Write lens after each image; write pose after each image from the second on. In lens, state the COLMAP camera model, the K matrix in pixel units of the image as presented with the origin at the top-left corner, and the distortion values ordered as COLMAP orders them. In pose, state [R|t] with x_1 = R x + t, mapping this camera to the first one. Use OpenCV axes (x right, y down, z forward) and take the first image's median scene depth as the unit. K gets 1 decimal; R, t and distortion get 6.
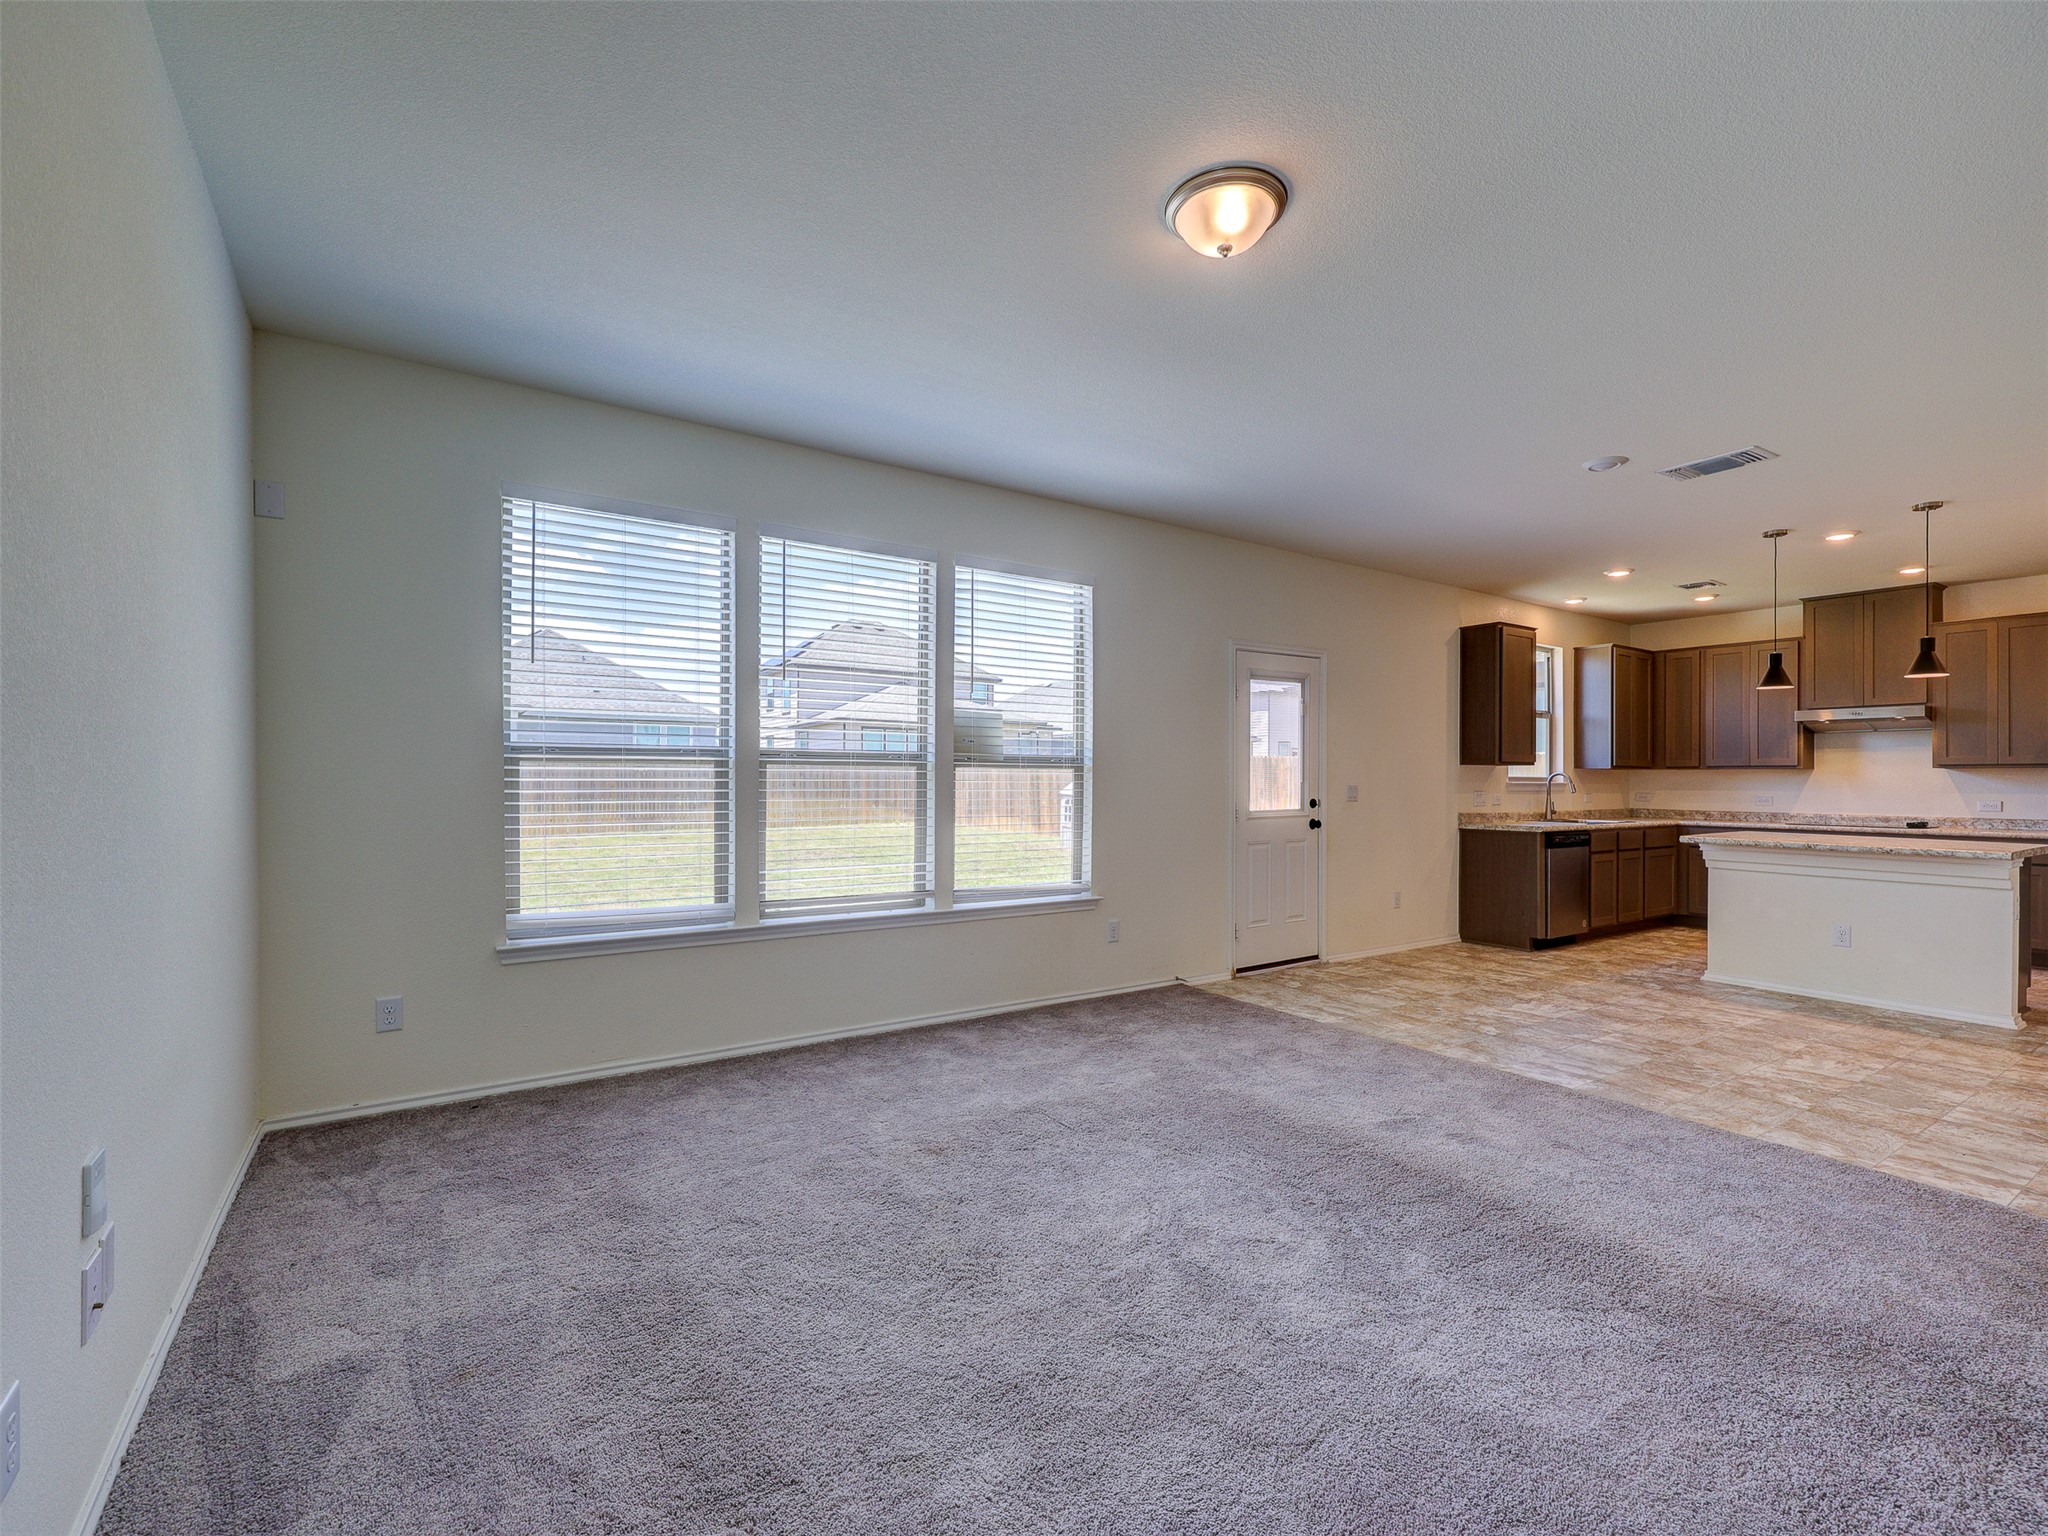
lens RADIAL K [[925.8, 0, 1022.3], [0, 925.8, 772.9], [0, 0, 1]] dist [0.000945, 0.000486]
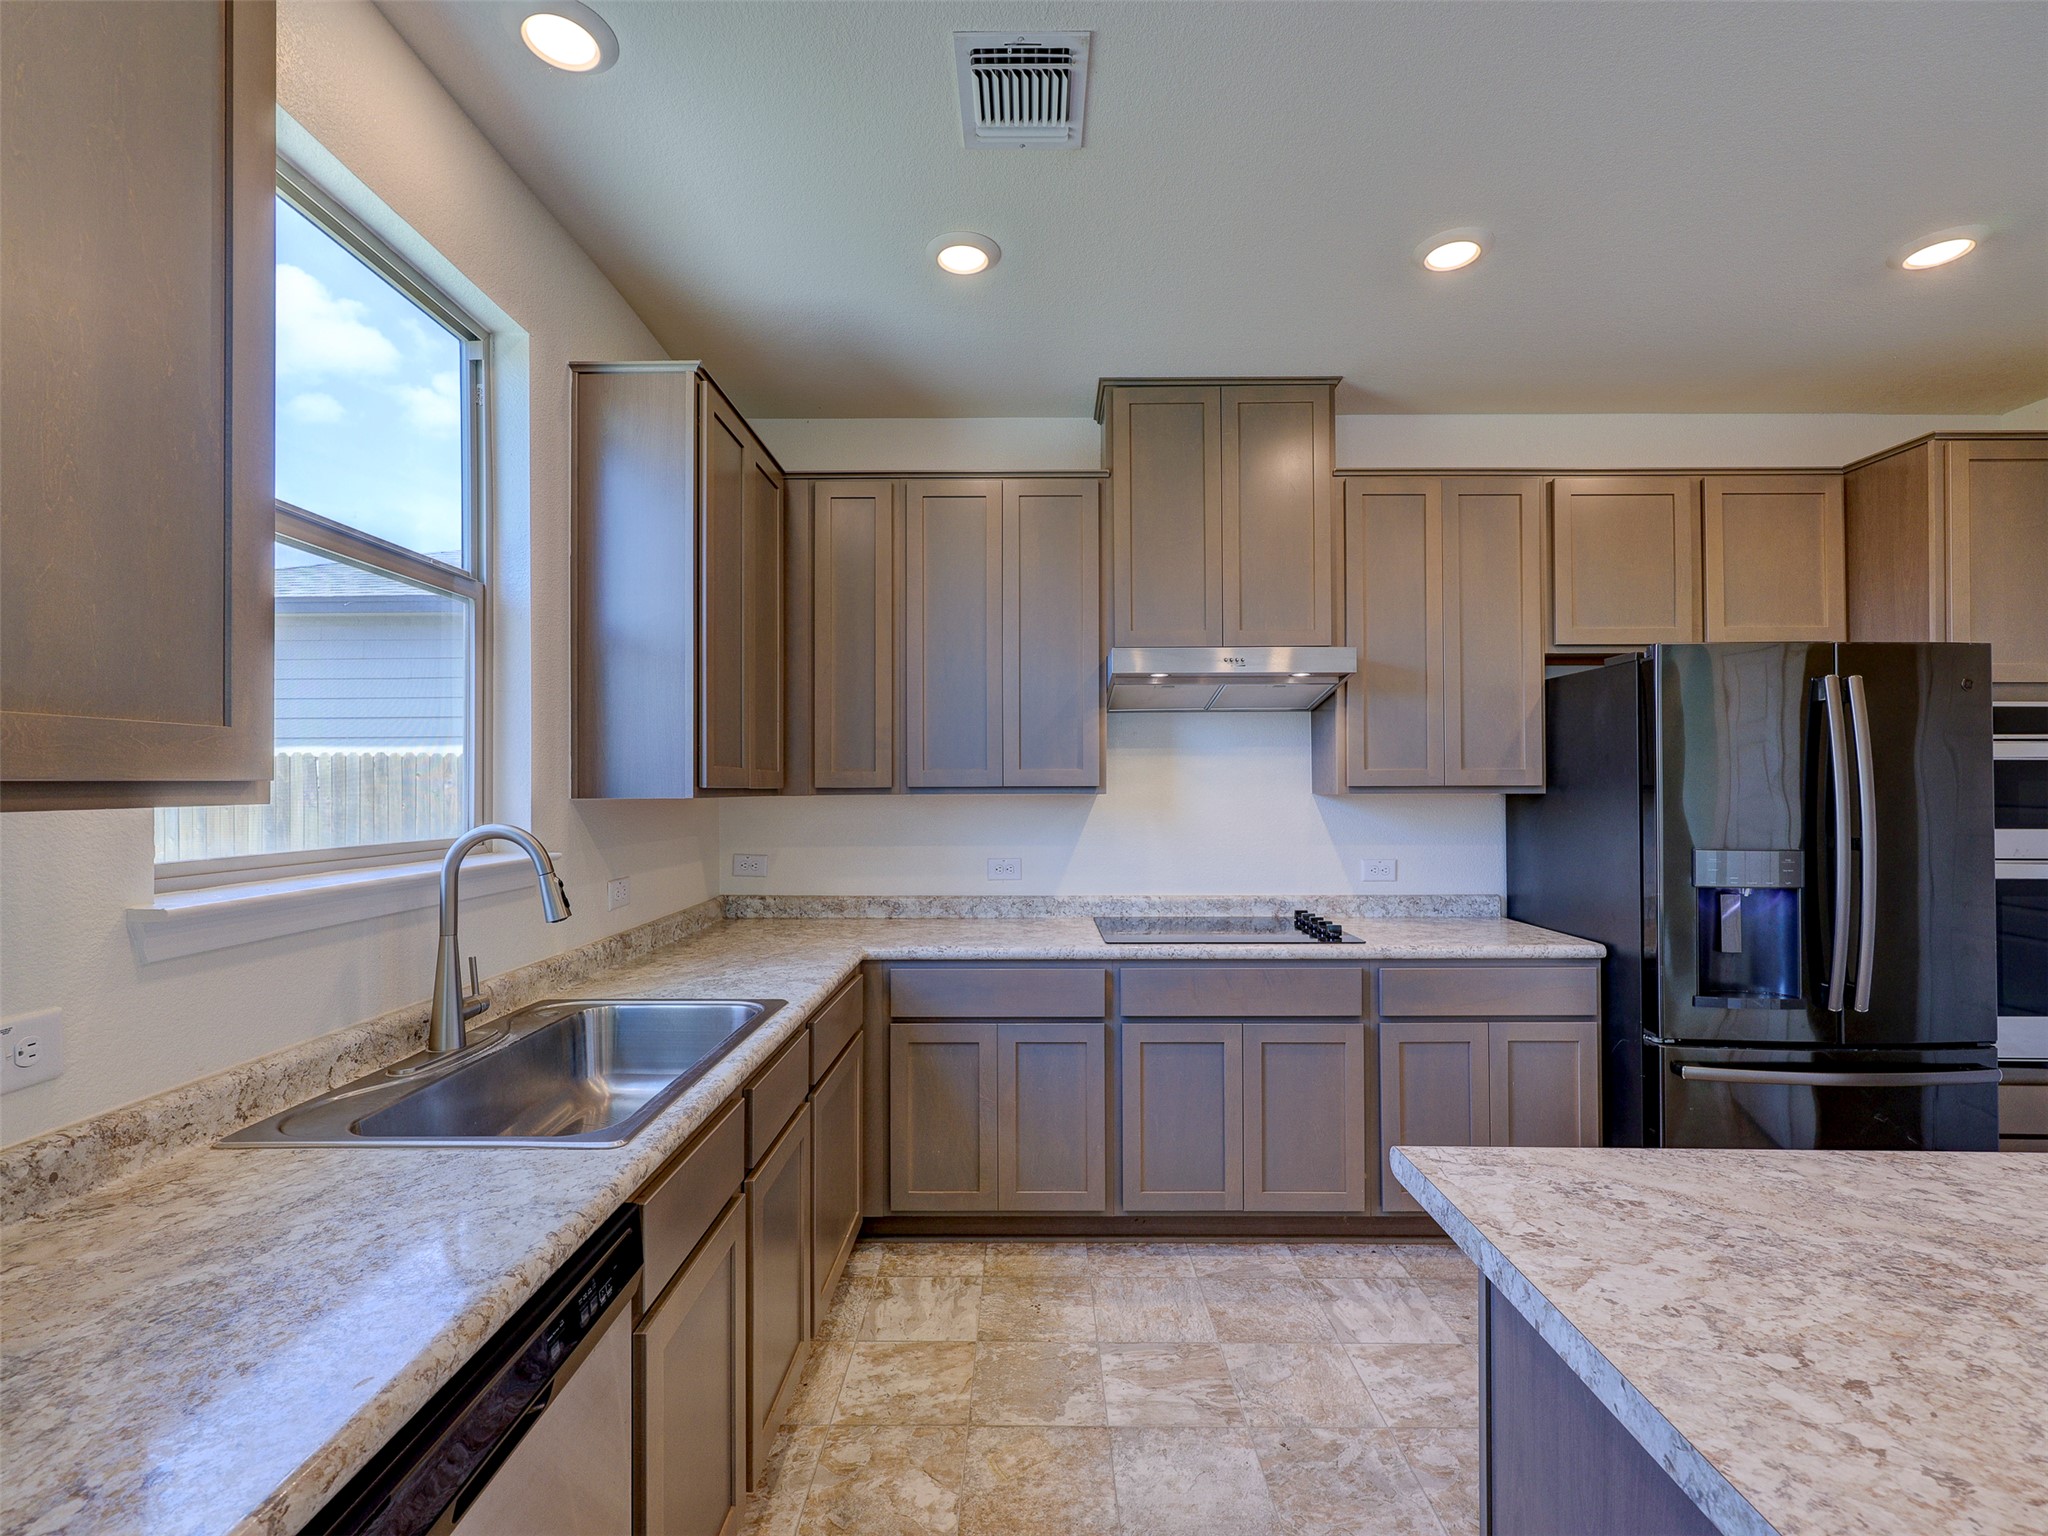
lens RADIAL K [[925.8, 0, 1020.7], [0, 925.8, 776.3], [0, 0, 1]] dist [0.000945, 0.000486]
pose [[0.572826, 0.001097, 0.819676, 0.519720], [-0.000962, 0.999999, -0.000666, -0.013069], [-0.819677, -0.000406, 0.572826, 0.853340]]
